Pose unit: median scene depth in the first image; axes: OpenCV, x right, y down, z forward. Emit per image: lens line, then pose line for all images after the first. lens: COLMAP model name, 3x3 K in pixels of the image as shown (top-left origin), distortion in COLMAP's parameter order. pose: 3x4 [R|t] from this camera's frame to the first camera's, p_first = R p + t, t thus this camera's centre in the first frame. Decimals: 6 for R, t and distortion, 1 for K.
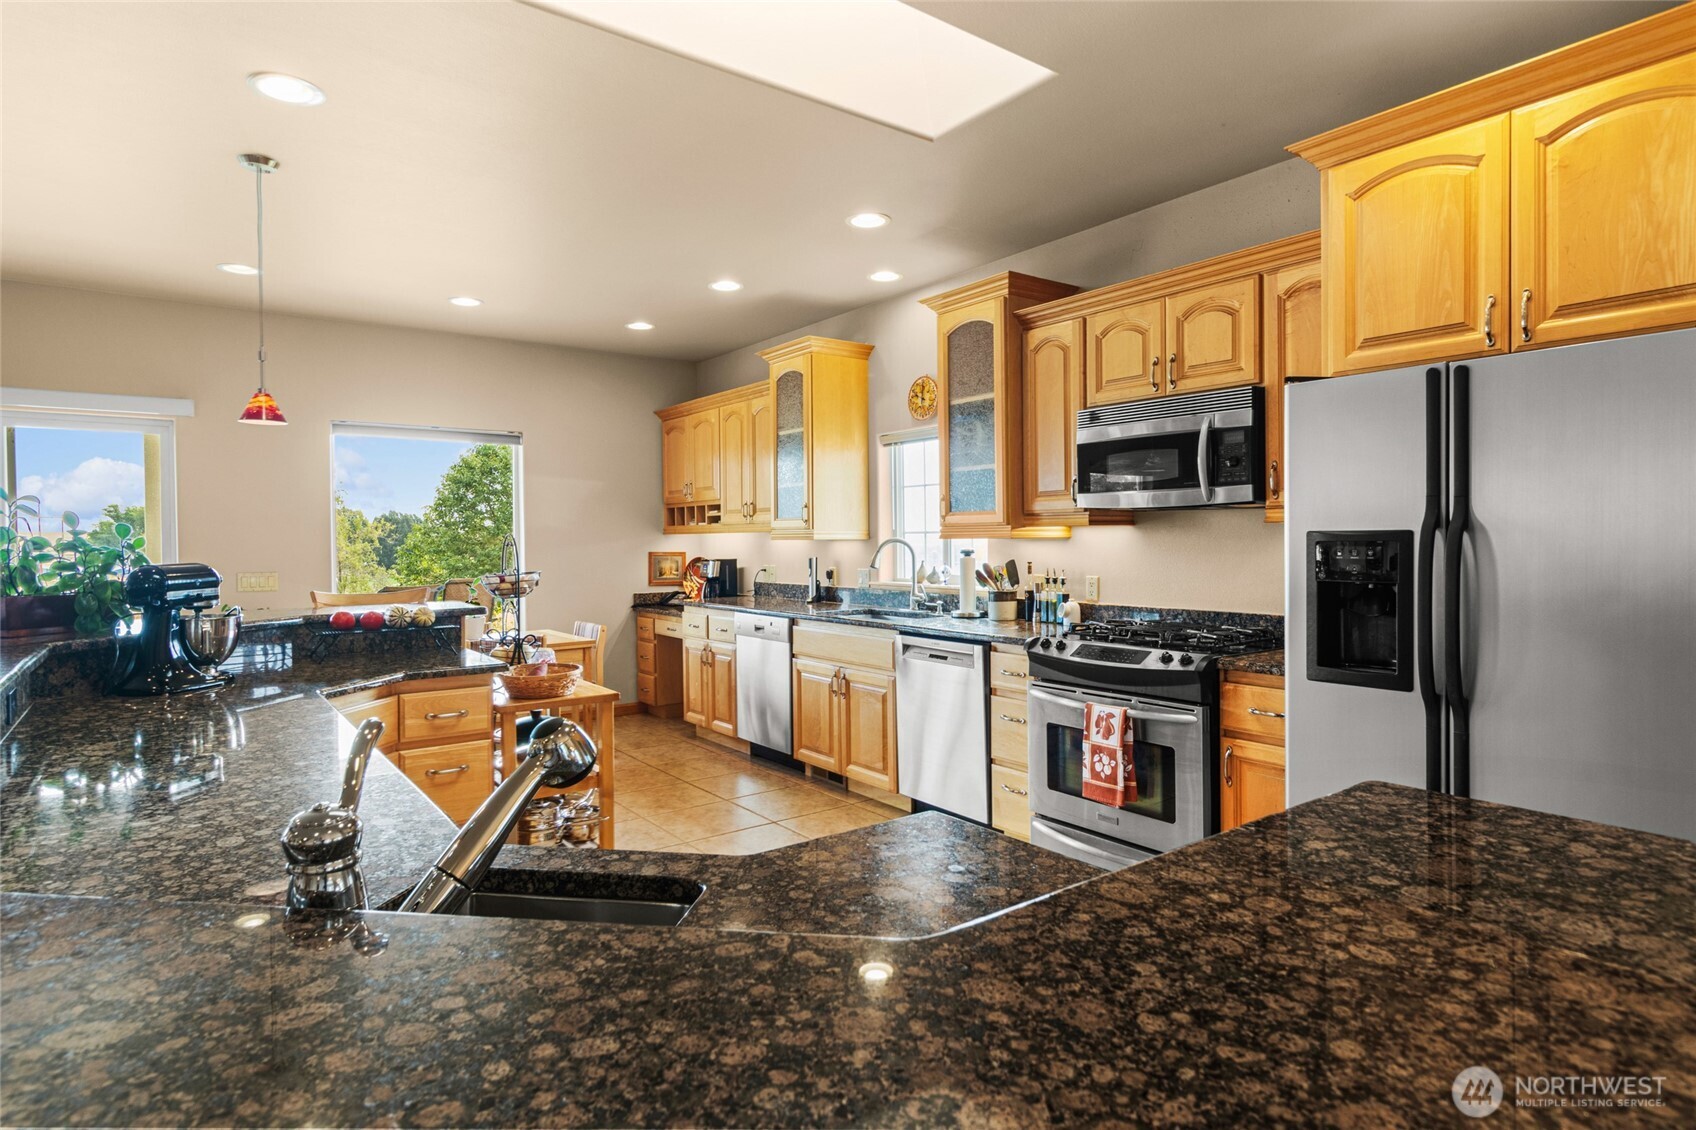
lens RADIAL K [[916.3, 0, 846.2], [0, 916.3, 540.9], [0, 0, 1]] dist [0.004290, 0.000909]
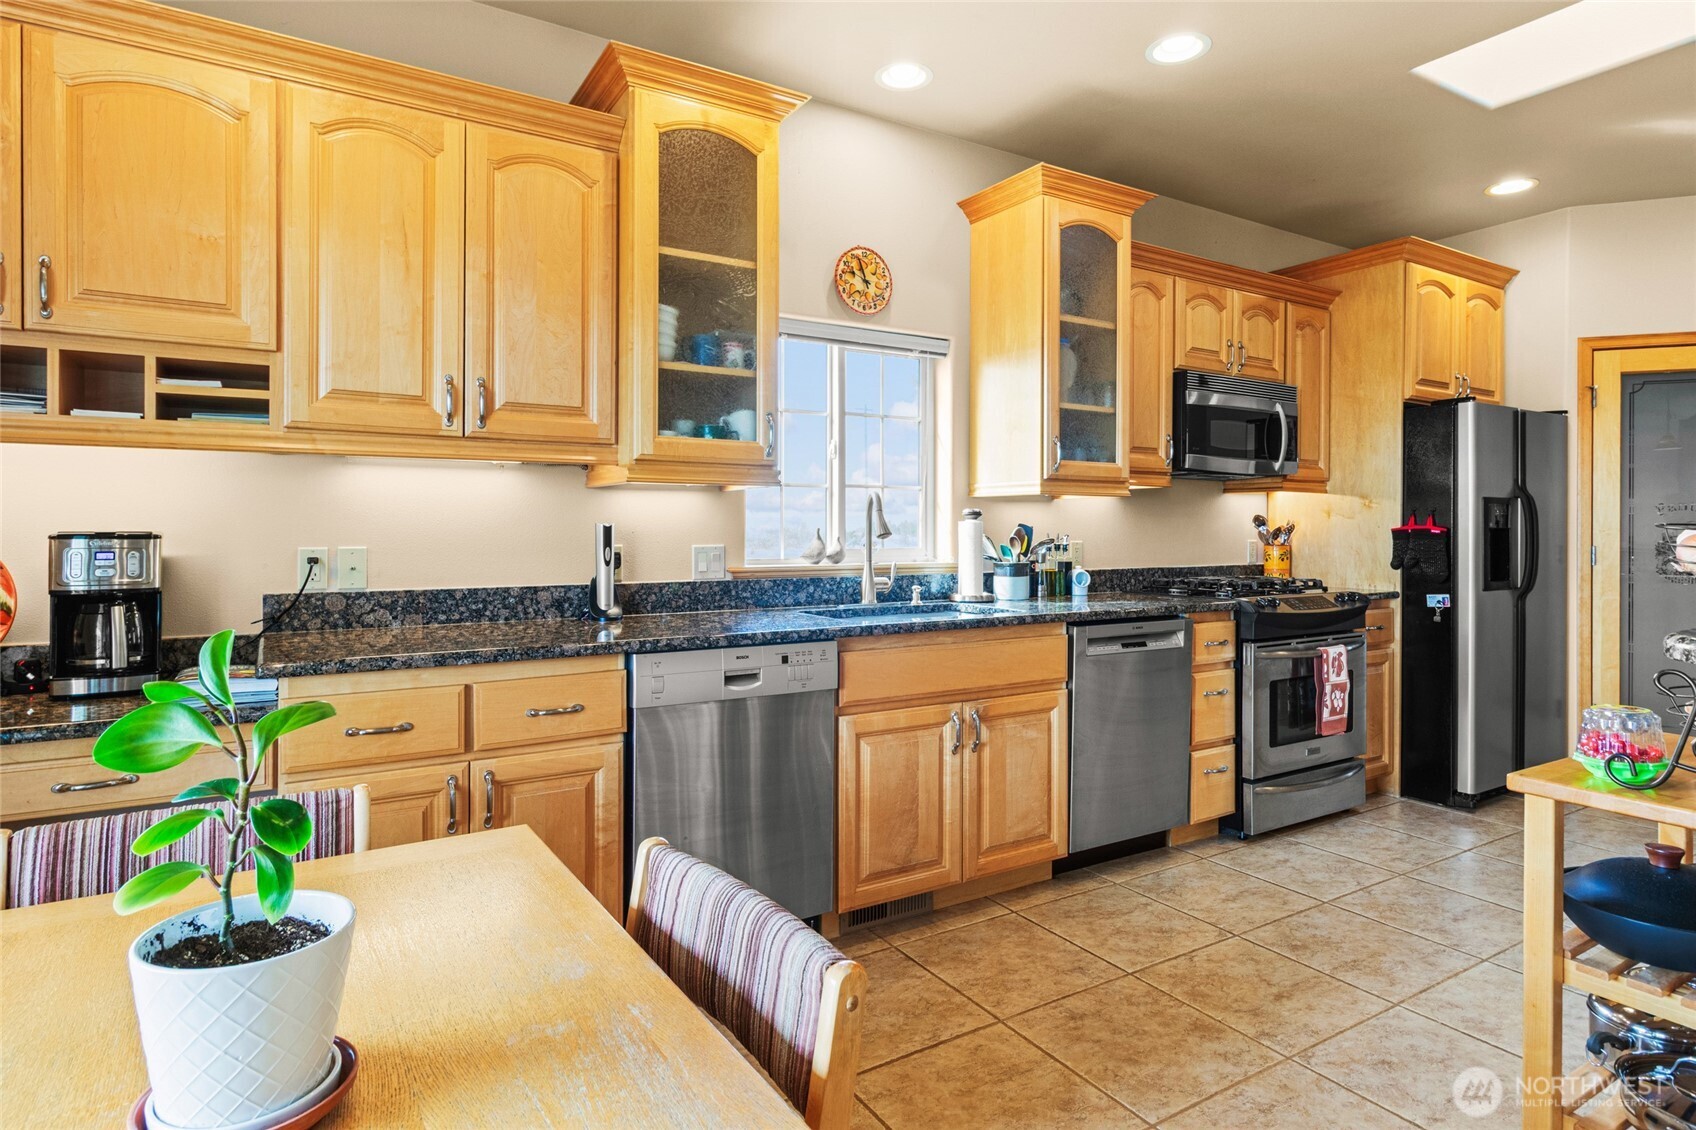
lens RADIAL K [[919.6, 0, 843.3], [0, 919.6, 528.3], [0, 0, 1]] dist [0.002210, 0.000479]
pose [[0.087518, 0.006346, 0.996143, -0.705617], [-0.001345, 0.999980, -0.006252, 0.032239], [-0.996162, -0.000793, 0.087524, 1.178452]]
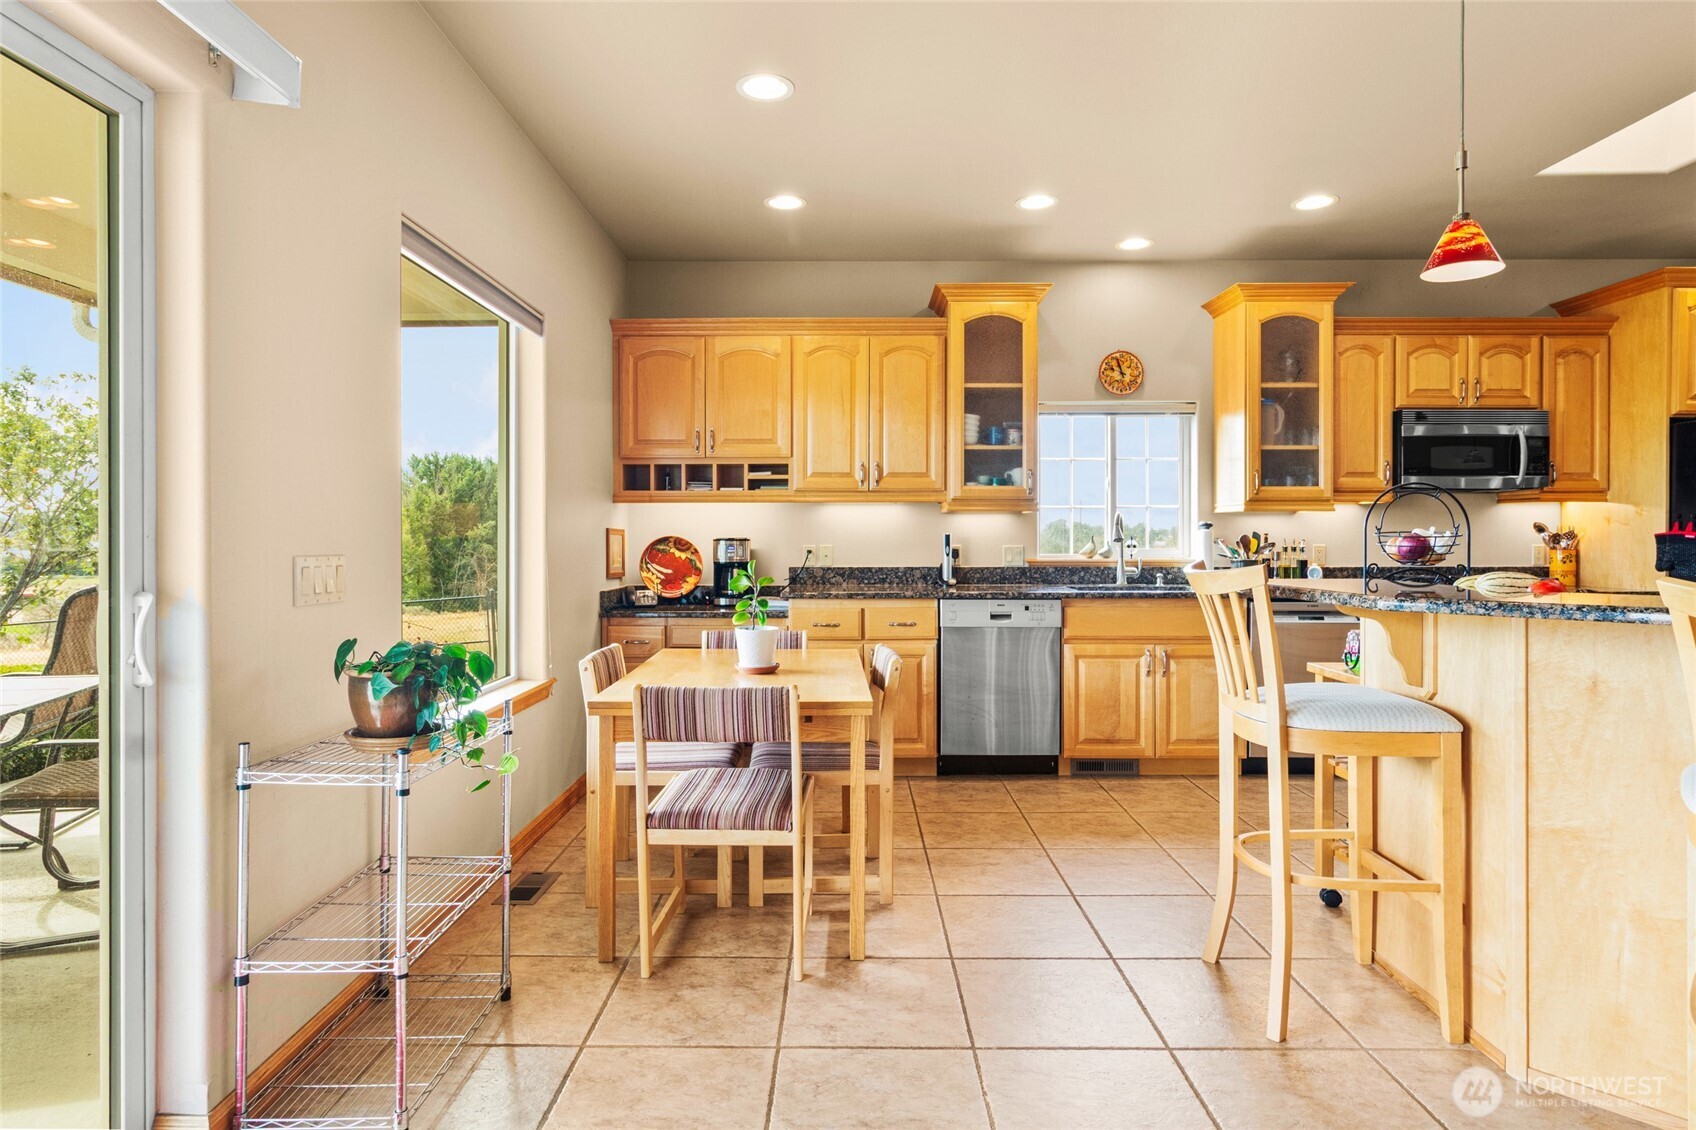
lens RADIAL K [[916.3, 0, 846.2], [0, 916.3, 540.9], [0, 0, 1]] dist [0.004290, 0.000909]
pose [[0.597888, 0.000118, 0.801580, -1.107540], [-0.001588, 0.999998, 0.001037, 0.034008], [-0.801578, -0.001893, 0.597887, 0.789933]]
